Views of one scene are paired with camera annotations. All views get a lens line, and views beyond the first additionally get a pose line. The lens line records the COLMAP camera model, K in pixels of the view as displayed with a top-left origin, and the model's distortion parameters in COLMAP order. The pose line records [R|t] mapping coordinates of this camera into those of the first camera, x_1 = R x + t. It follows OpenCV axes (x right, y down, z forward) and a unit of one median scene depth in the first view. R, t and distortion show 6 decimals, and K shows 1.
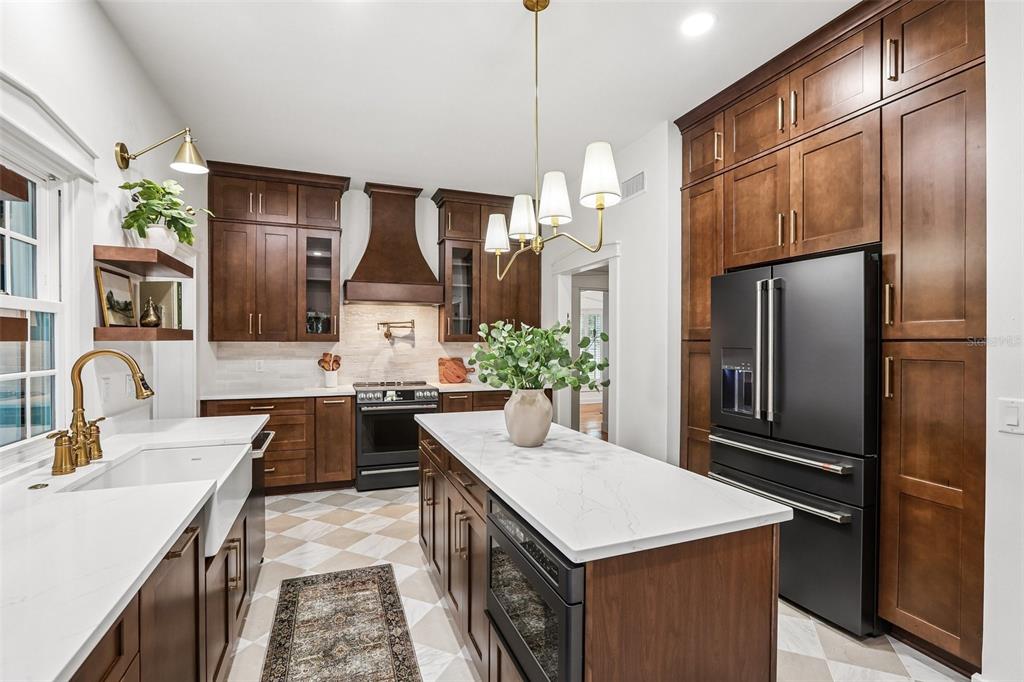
lens RADIAL K [[466.0, 0, 507.0], [0, 466.0, 345.4], [0, 0, 1]] dist [-0.020239, 0.000526]
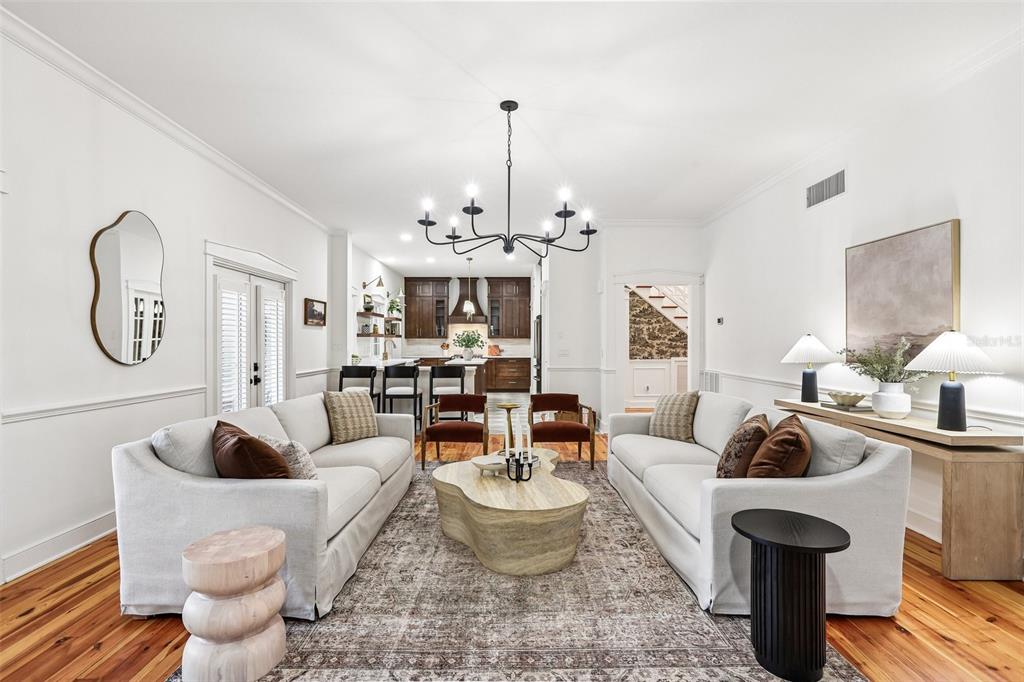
lens RADIAL K [[490.2, 0, 512.2], [0, 490.2, 340.2], [0, 0, 1]] dist [-0.023981, 0.007198]
pose [[0.938949, -0.004296, -0.344031, 1.025622], [0.000067, 0.999924, -0.012303, 0.038690], [0.344058, 0.011528, 0.938878, -1.623347]]
